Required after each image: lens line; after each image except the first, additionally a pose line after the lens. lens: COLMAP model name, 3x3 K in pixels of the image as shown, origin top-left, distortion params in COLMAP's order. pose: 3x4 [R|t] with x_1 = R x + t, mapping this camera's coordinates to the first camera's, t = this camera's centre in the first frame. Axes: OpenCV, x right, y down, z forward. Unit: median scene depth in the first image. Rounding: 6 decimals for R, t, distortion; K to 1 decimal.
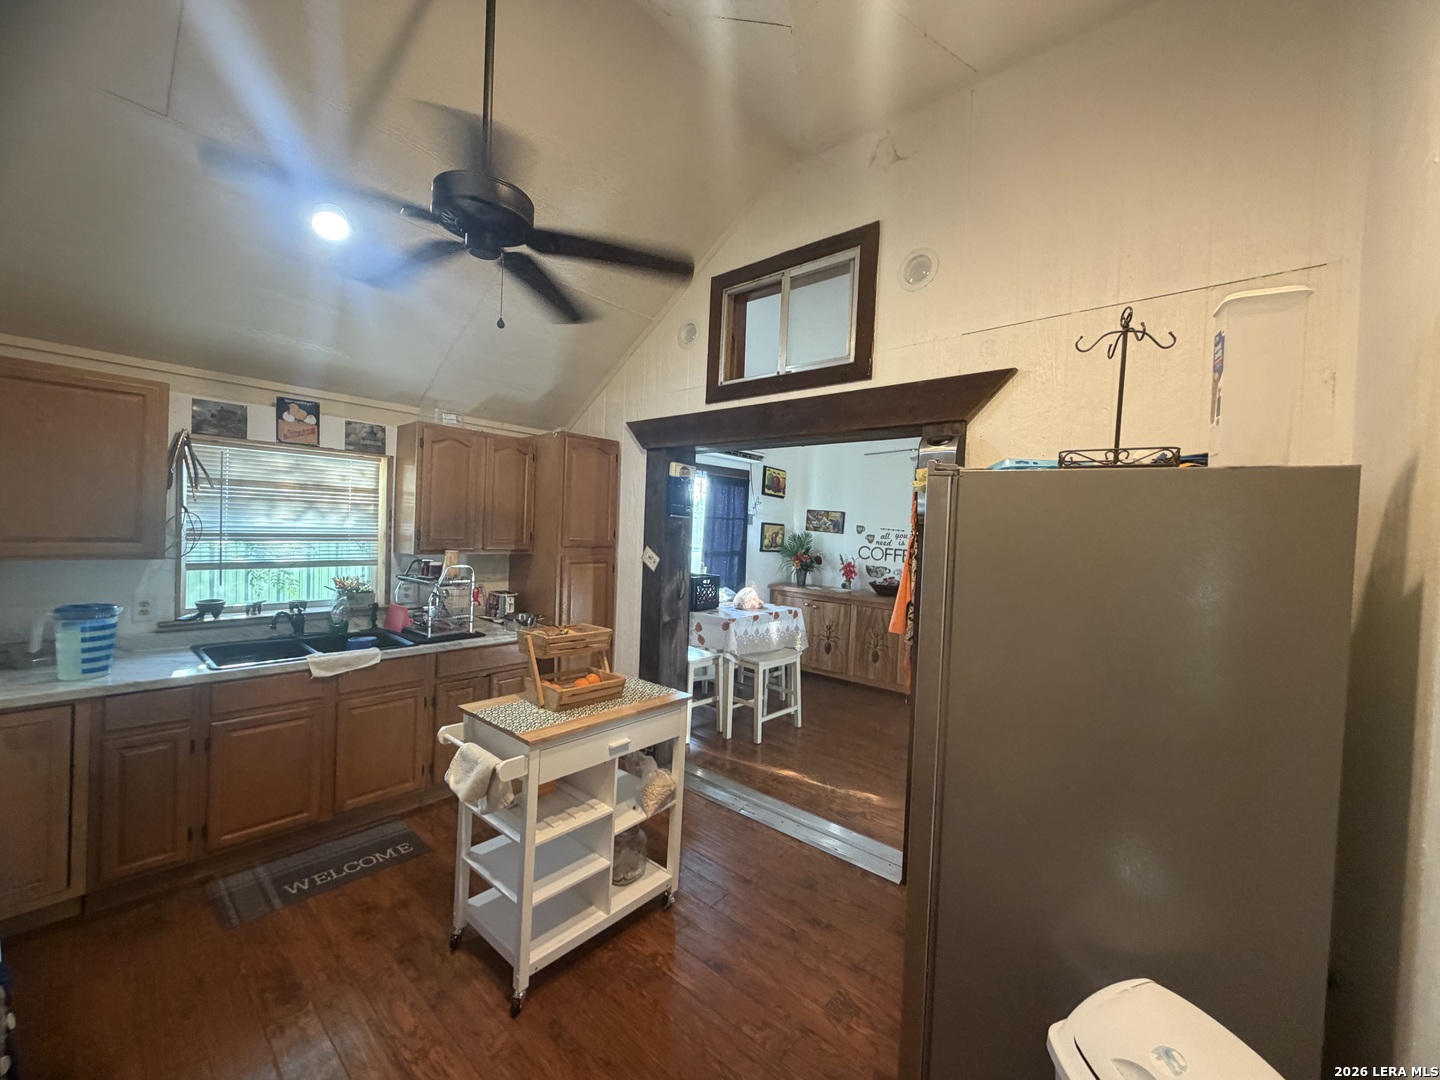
lens RADIAL K [[571.8, 0, 719.1], [0, 571.8, 541.2], [0, 0, 1]] dist [-0.009342, -0.000220]
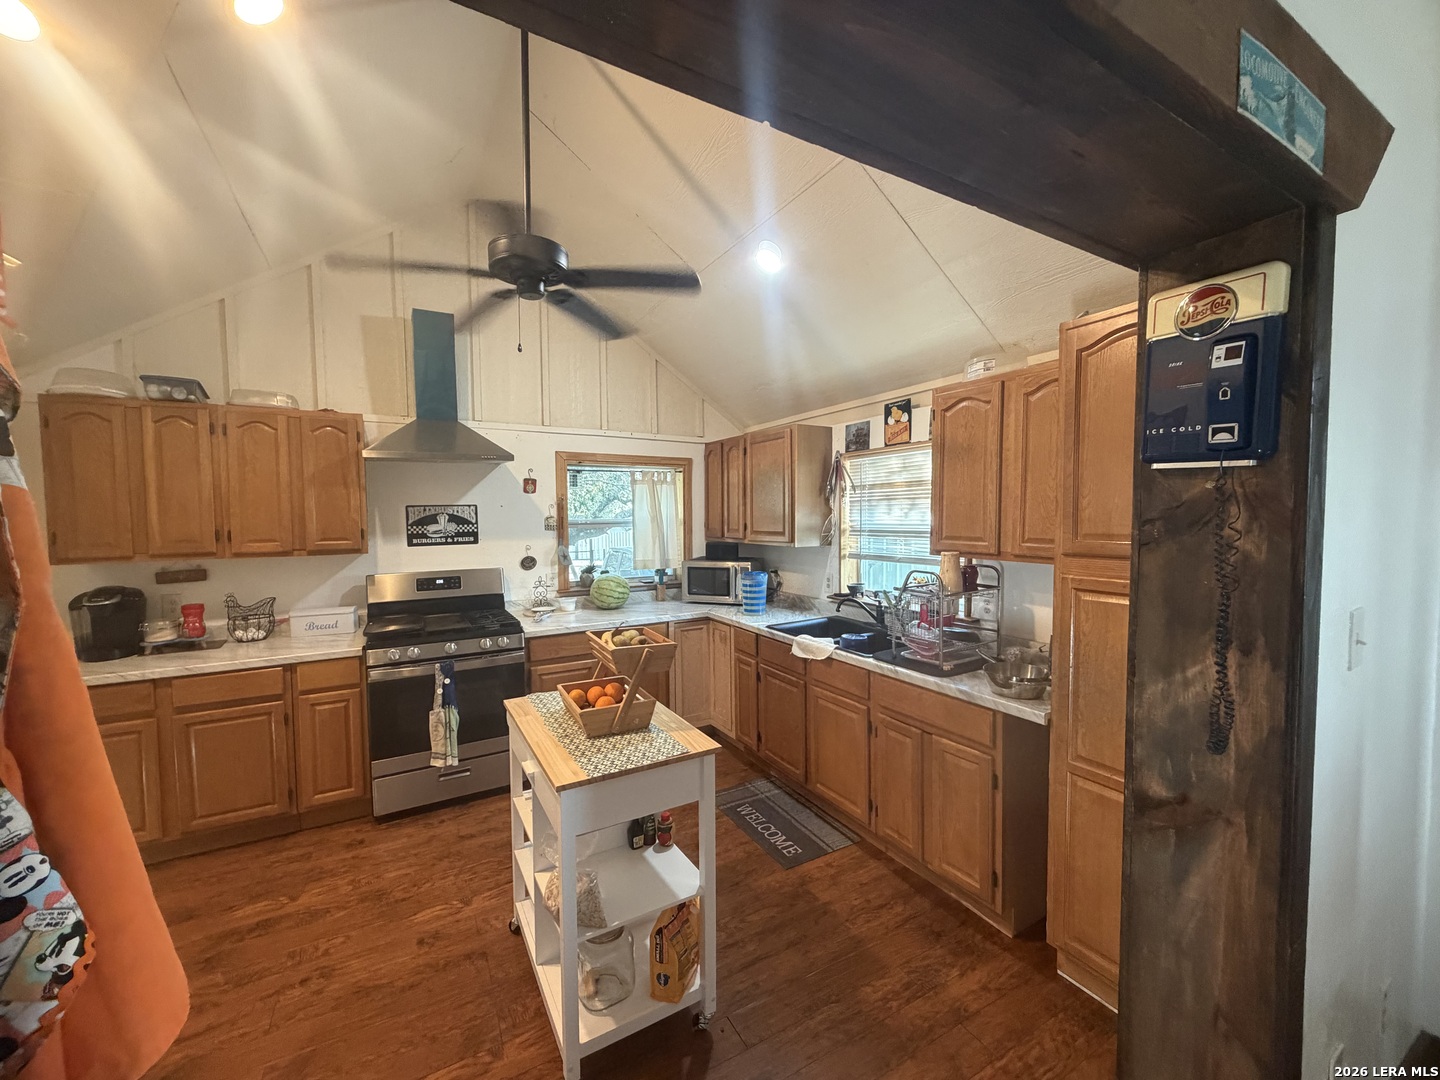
lens RADIAL K [[571.0, 0, 720.0], [0, 571.0, 540.0], [0, 0, 1]] dist [-0.010135, 0.000490]
pose [[-0.339239, 0.006450, -0.940678, 0.356301], [-0.025810, 0.999536, 0.016162, -0.003813], [0.940346, 0.029761, -0.338916, 1.062301]]
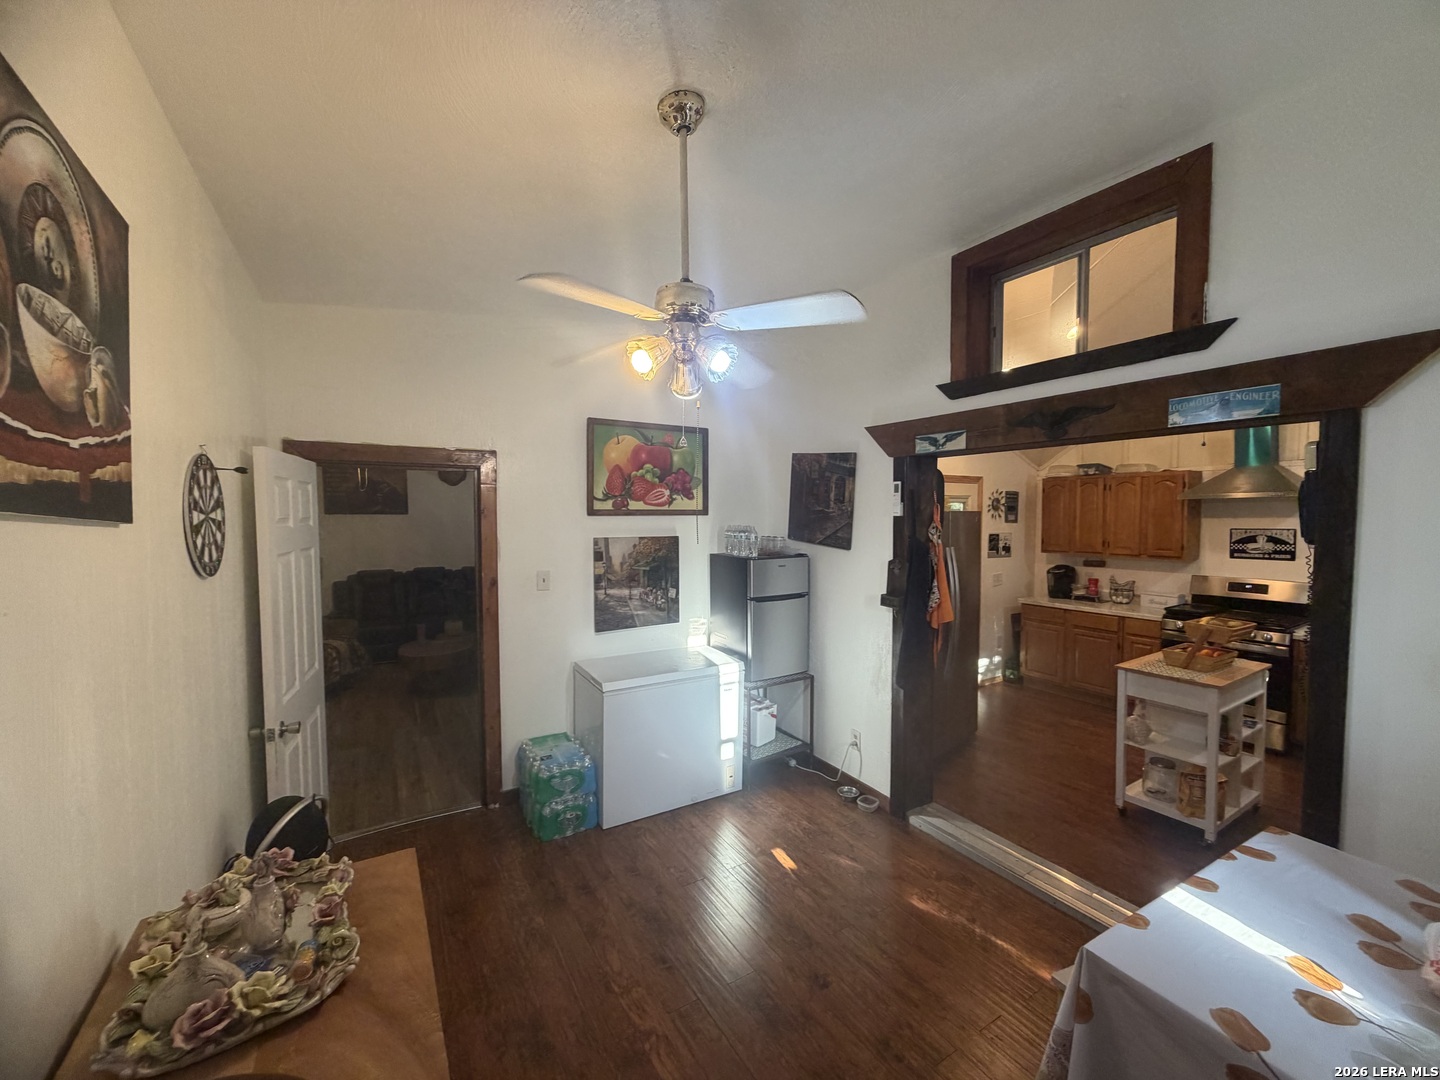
lens RADIAL K [[572.5, 0, 716.7], [0, 572.5, 541.0], [0, 0, 1]] dist [-0.000572, -0.000094]
pose [[-0.950451, -0.051569, 0.306568, 0.360751], [-0.028677, 0.996485, 0.078716, -0.088786], [-0.309550, 0.066024, -0.948588, 2.036558]]
